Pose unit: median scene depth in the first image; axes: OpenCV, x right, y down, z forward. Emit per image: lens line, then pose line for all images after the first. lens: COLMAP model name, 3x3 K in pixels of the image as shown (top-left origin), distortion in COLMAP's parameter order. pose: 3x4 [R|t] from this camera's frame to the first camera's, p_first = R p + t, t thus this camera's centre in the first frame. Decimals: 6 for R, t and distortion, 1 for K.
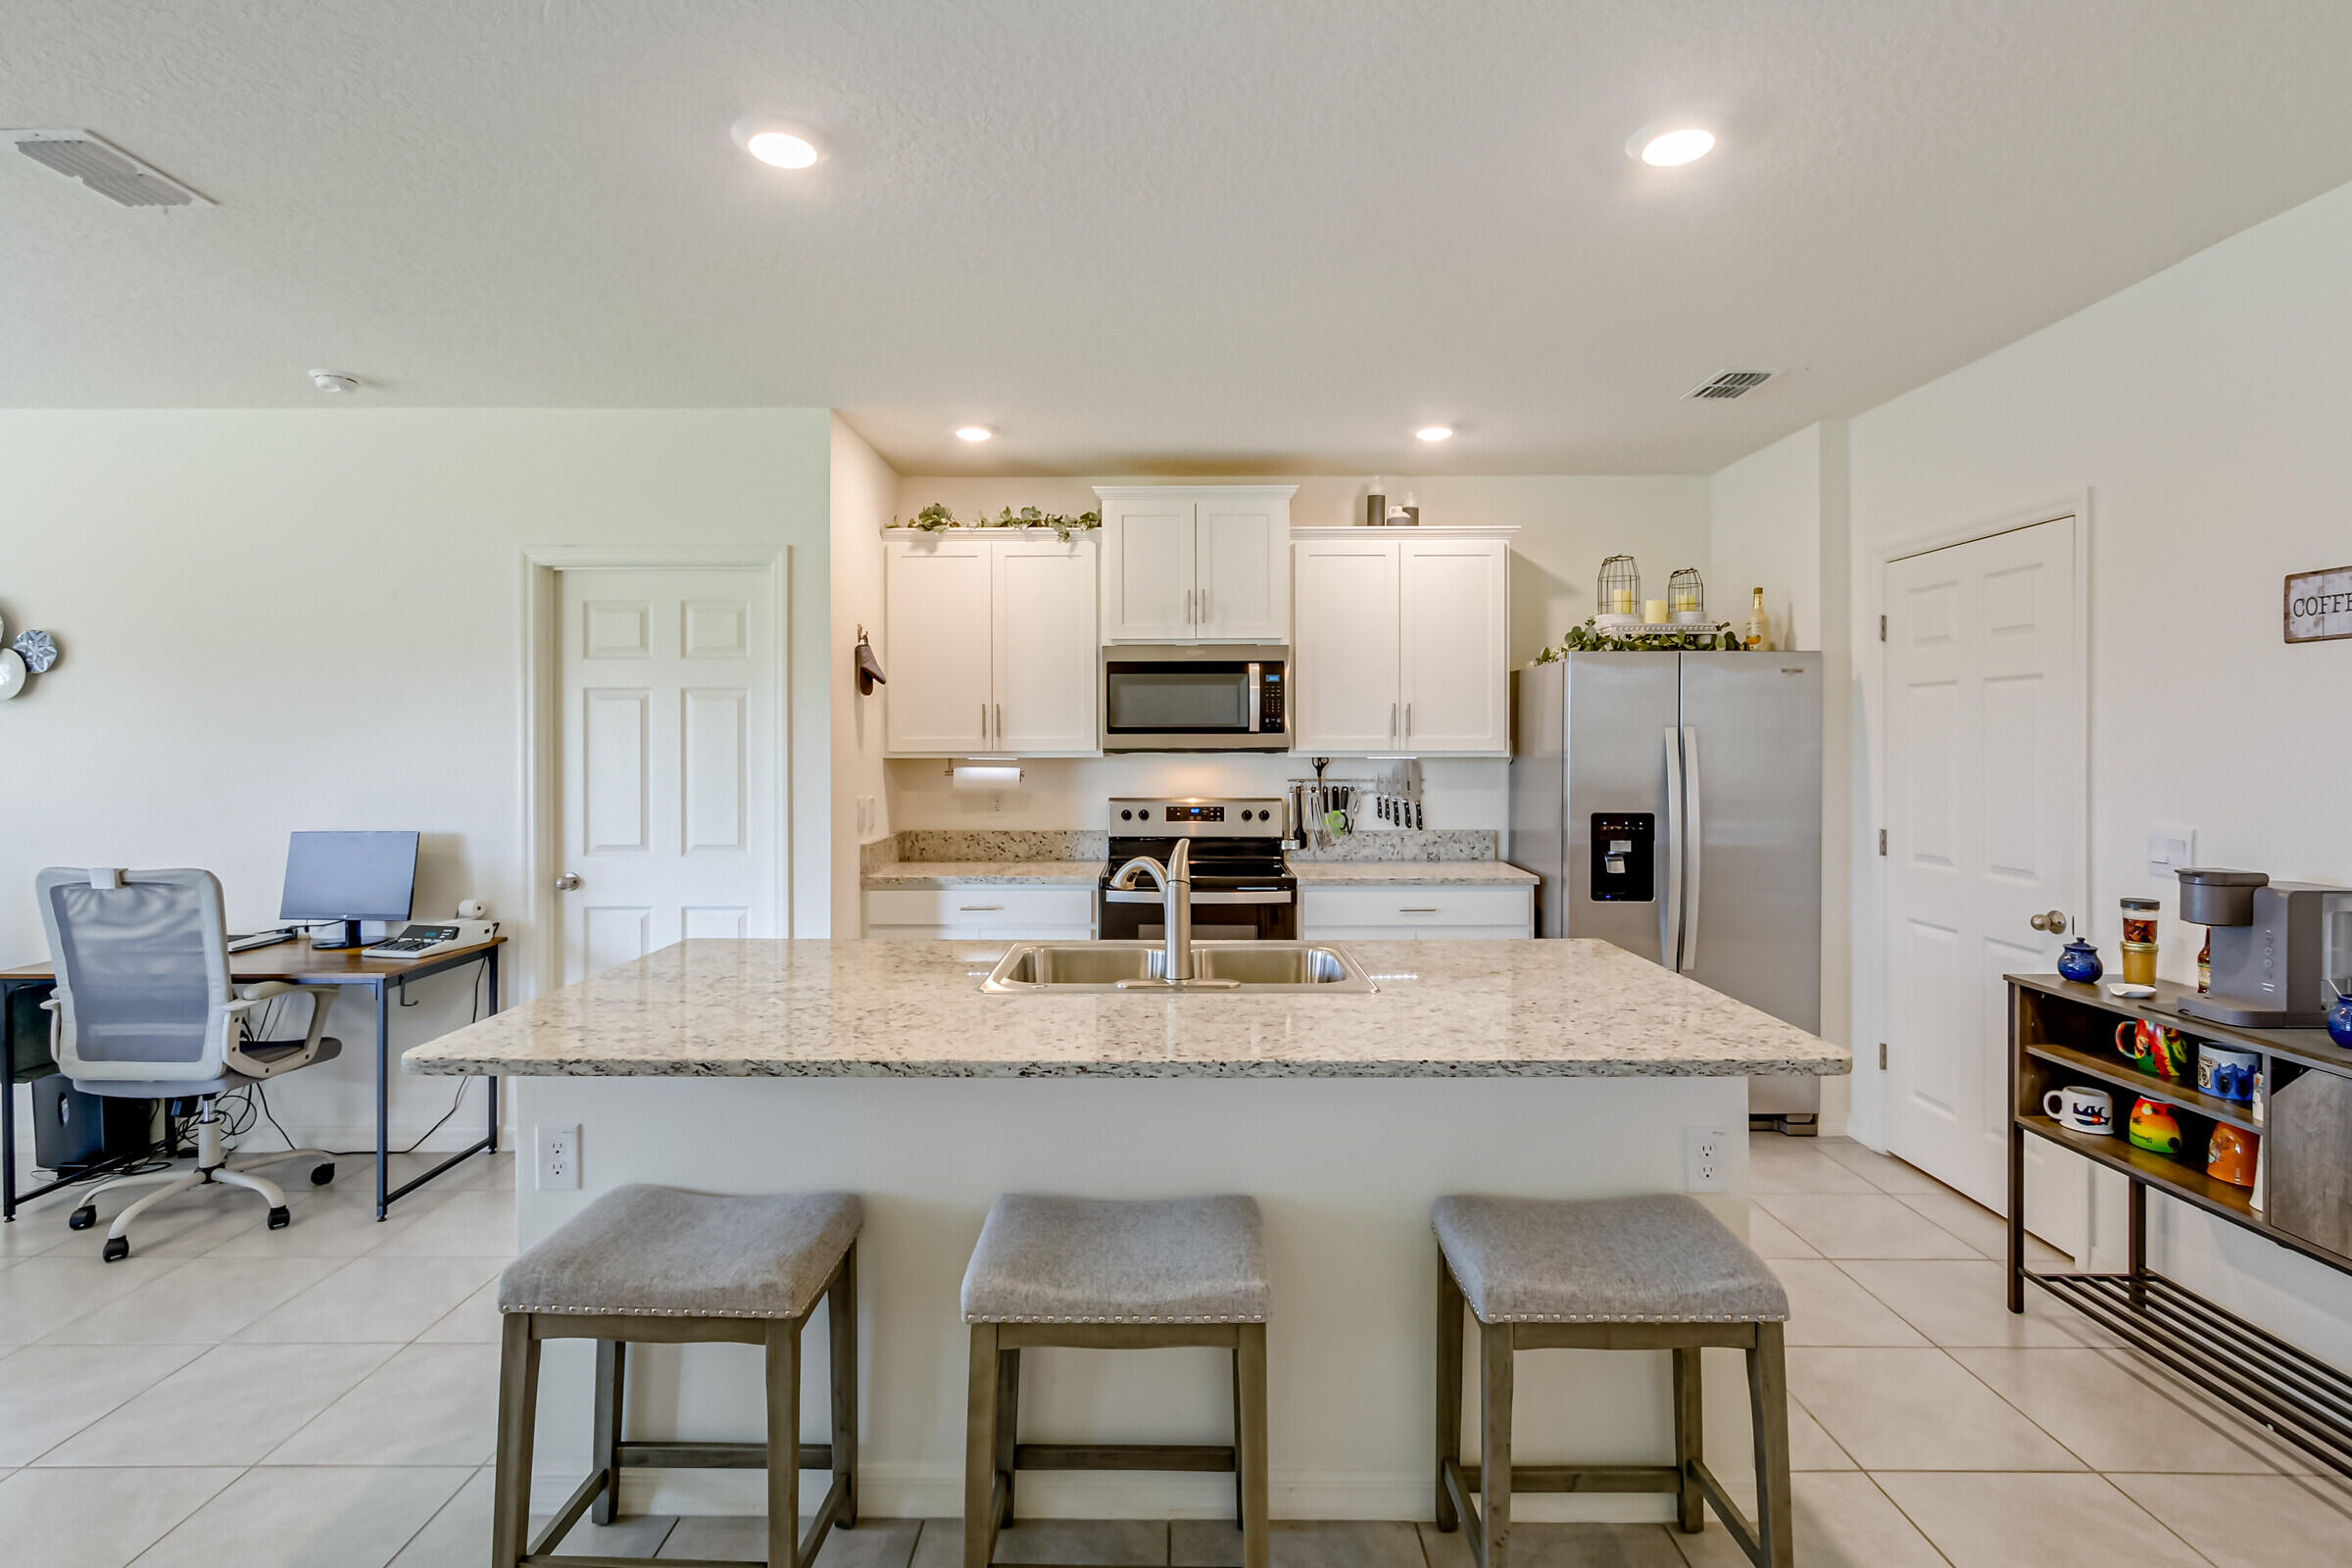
lens RADIAL K [[1038.2, 0, 1179.2], [0, 1038.2, 757.8], [0, 0, 1]] dist [0.004146, -0.000719]
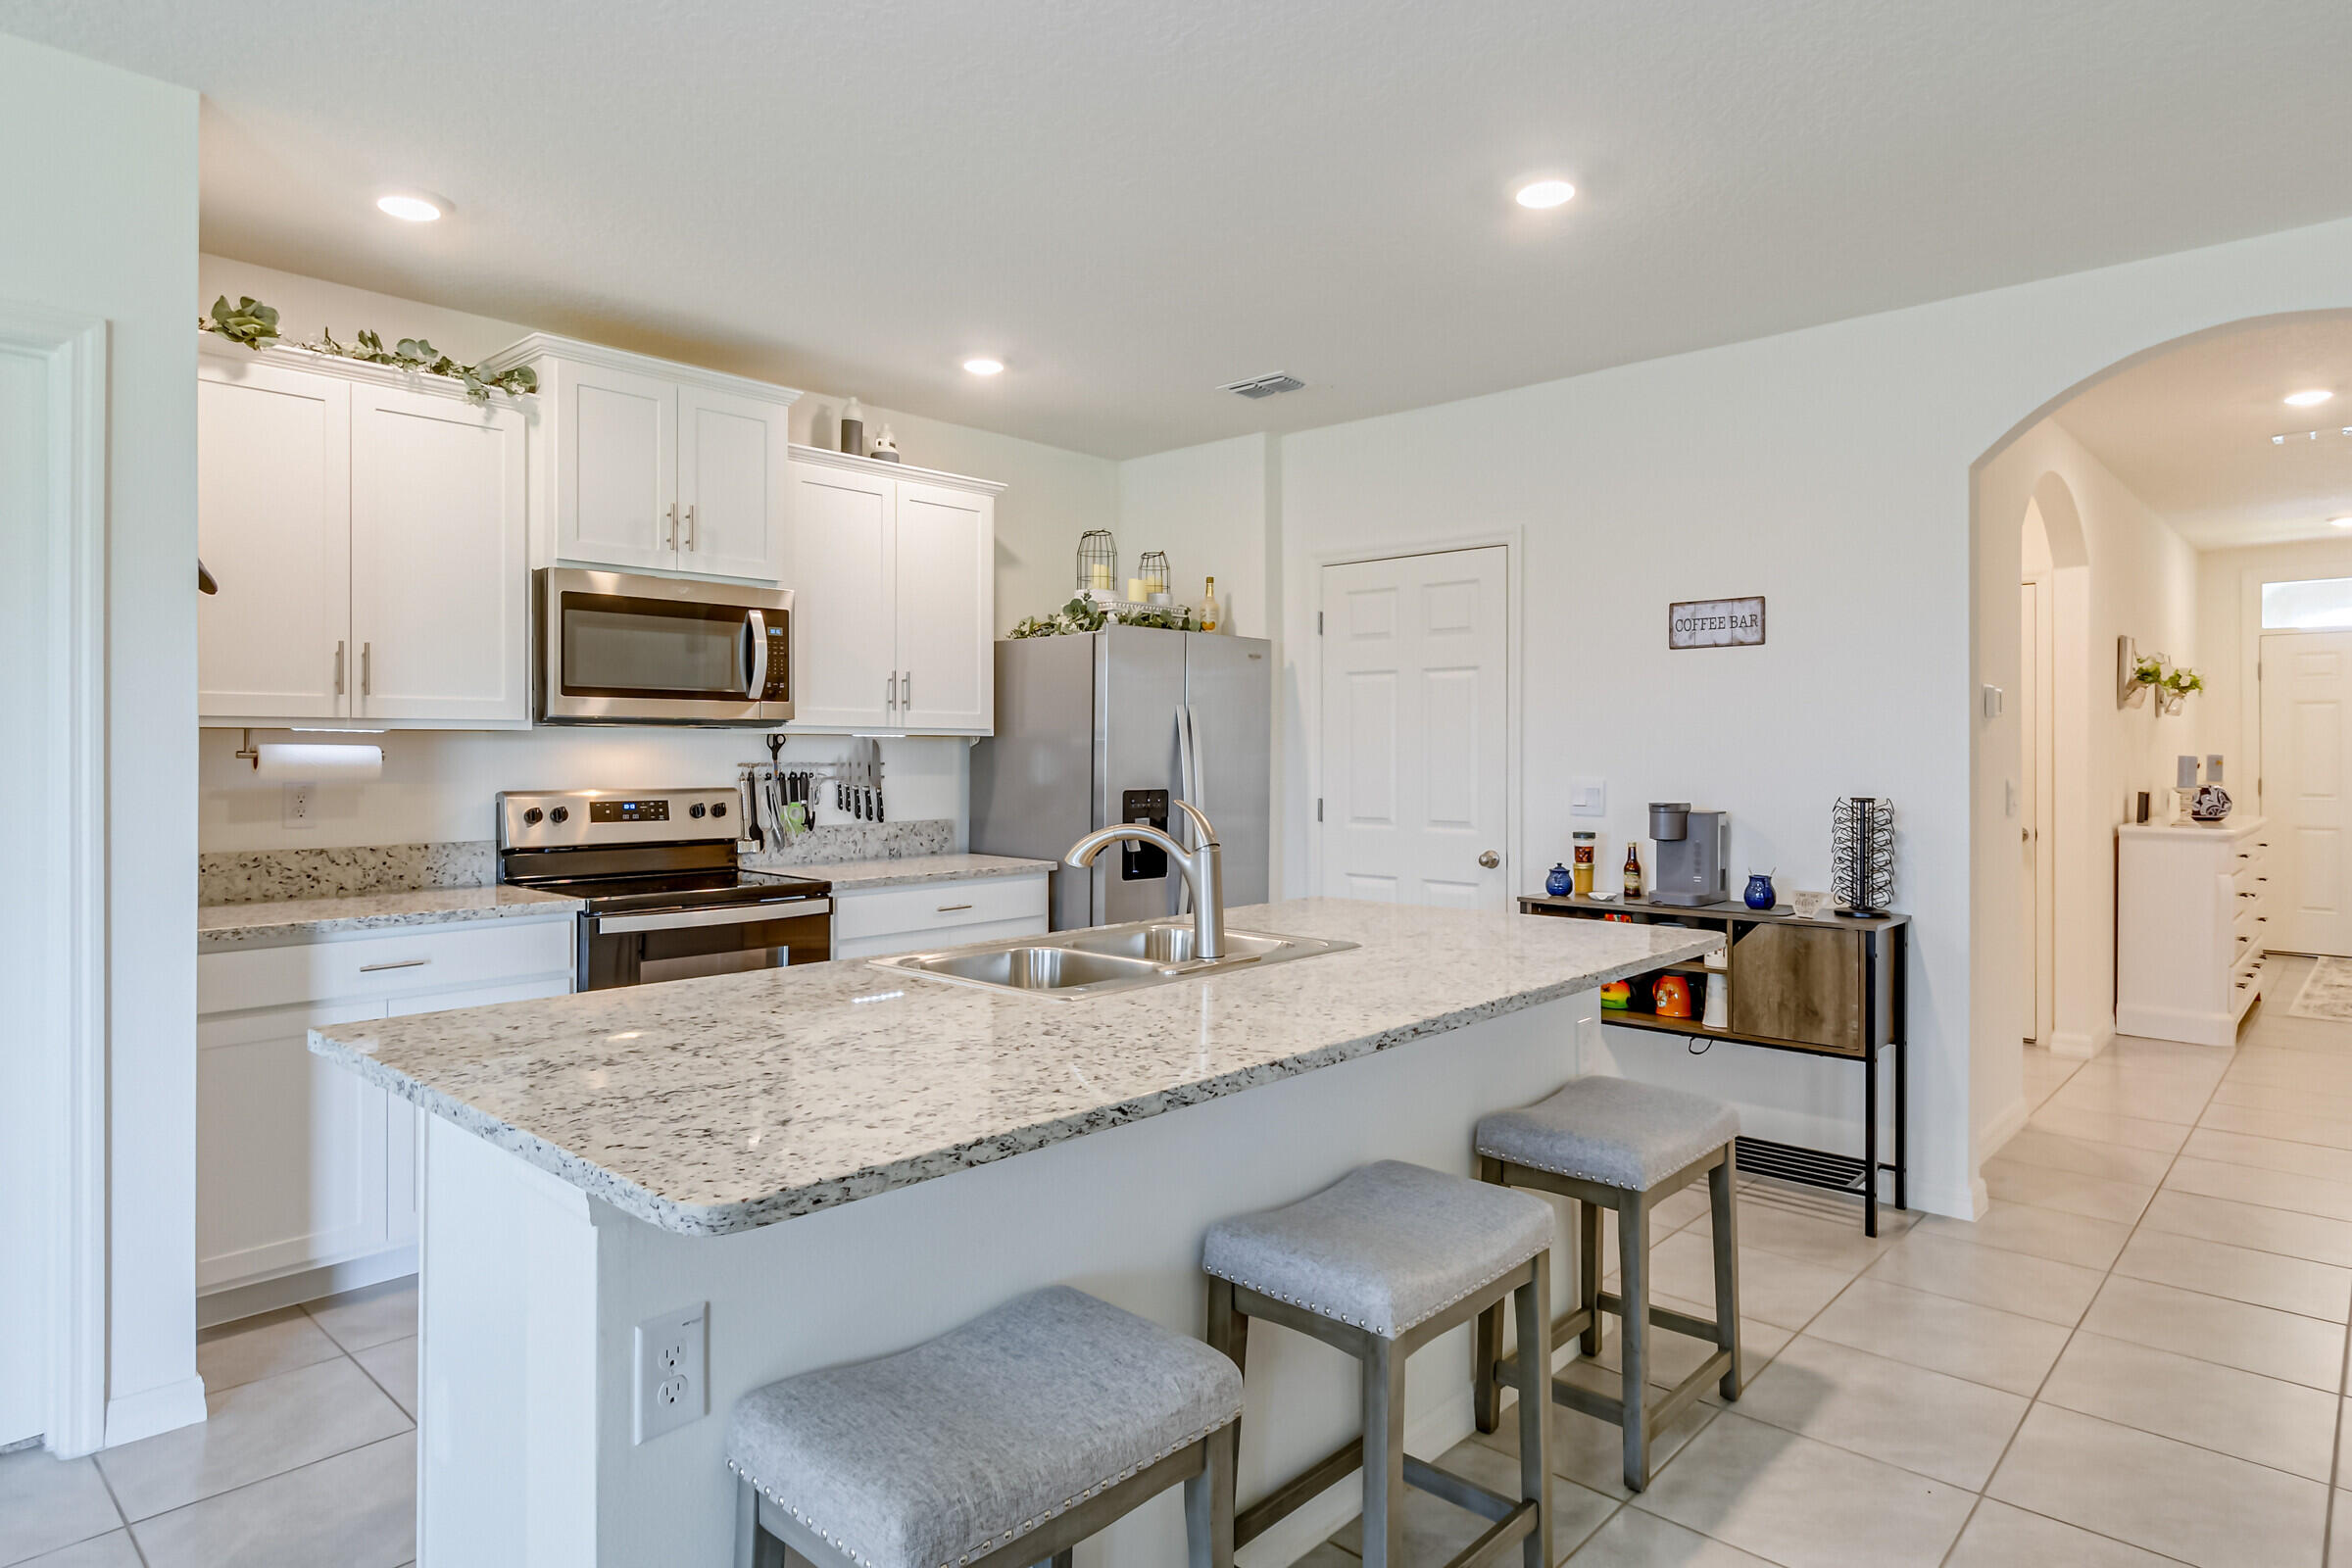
lens RADIAL K [[1219.8, 0, 1174.8], [0, 1219.8, 755.7], [0, 0, 1]] dist [0.000396, 0.000329]
pose [[0.716931, -0.003280, 0.697136, -0.335060], [0.006087, 0.999980, -0.001556, 0.020534], [-0.697117, 0.005359, 0.716937, 0.130594]]
